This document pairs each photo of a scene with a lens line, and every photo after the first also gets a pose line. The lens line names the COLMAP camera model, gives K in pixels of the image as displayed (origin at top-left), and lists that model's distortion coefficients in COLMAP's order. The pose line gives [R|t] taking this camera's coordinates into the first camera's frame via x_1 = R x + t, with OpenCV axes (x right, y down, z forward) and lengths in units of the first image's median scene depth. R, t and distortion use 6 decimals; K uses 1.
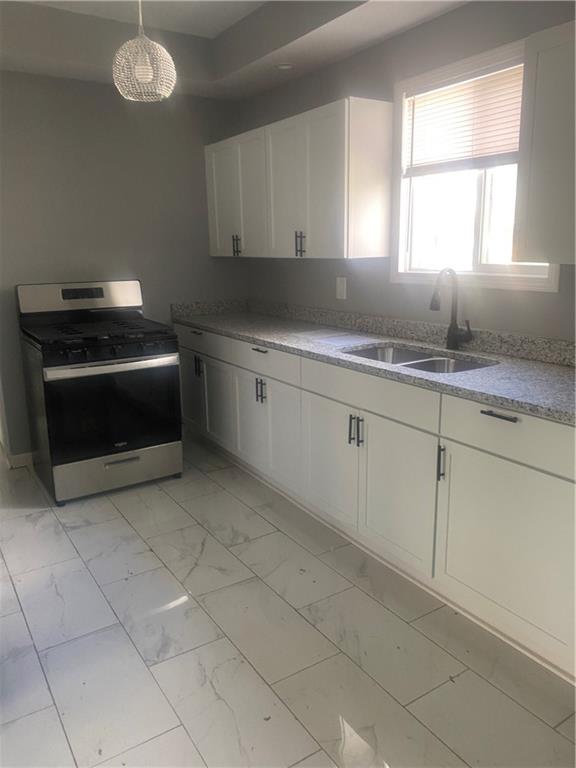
lens RADIAL K [[581.5, 0, 287.9], [0, 581.5, 379.5], [0, 0, 1]] dist [0.095296, -0.151973]
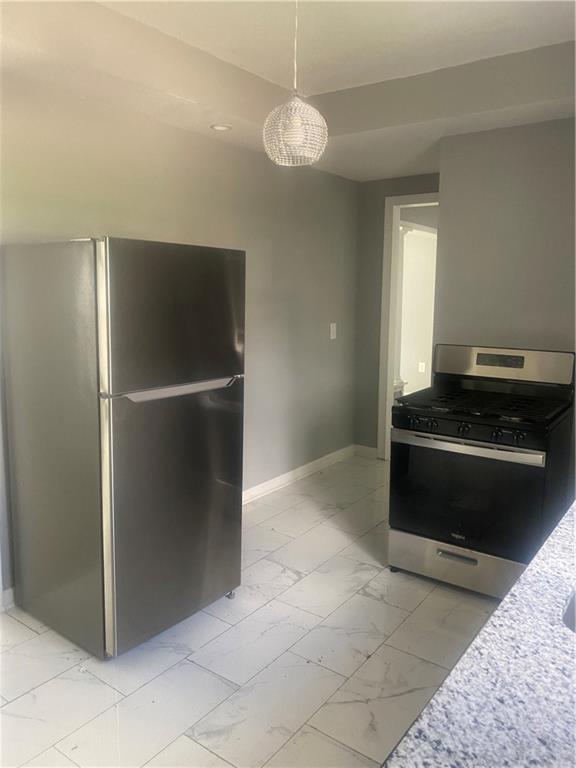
lens RADIAL K [[585.0, 0, 288.0], [0, 585.0, 384.0], [0, 0, 1]] dist [-0.002829, -0.002884]
pose [[0.348480, 0.159198, -0.923698, 0.458864], [-0.223071, 0.971242, 0.083234, -0.146344], [0.910385, 0.177045, 0.373971, 0.496705]]
